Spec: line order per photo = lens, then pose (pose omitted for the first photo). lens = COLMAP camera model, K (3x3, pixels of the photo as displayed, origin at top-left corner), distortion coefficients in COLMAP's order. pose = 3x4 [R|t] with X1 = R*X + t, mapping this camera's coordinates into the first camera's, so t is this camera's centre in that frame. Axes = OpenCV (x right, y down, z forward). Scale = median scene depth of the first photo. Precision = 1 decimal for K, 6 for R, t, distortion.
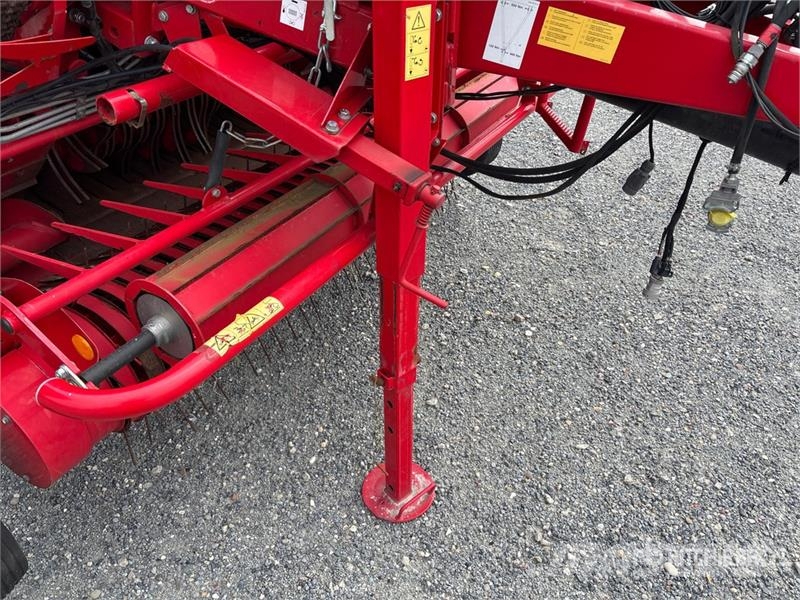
lens RADIAL K [[608.6, 0, 399.4], [0, 608.6, 305.7], [0, 0, 1]] dist [0.021588, -0.014016]
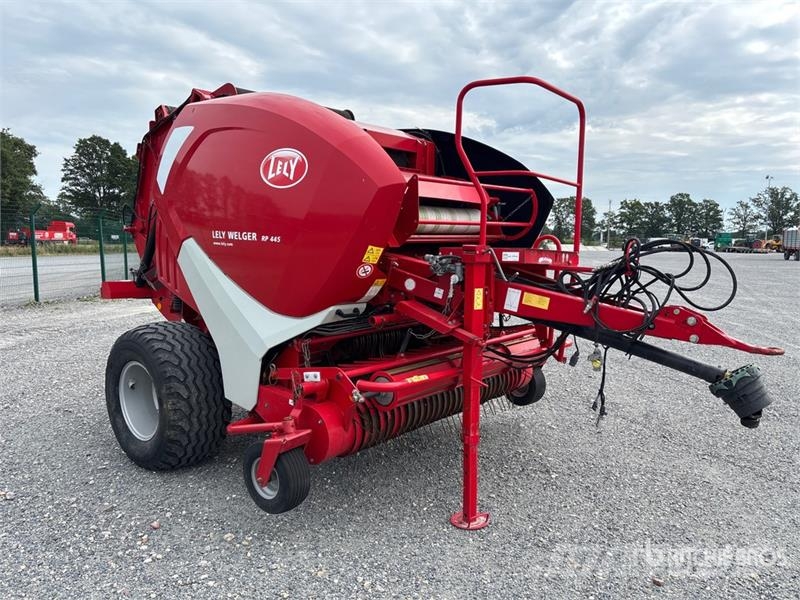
lens RADIAL K [[608.6, 0, 398.6], [0, 608.6, 301.1], [0, 0, 1]] dist [0.021588, -0.014016]
pose [[0.983853, 0.020227, -0.177830, 0.125175], [-0.108889, 0.856199, -0.505041, 0.831216], [0.142043, 0.516250, 0.844577, -1.171881]]
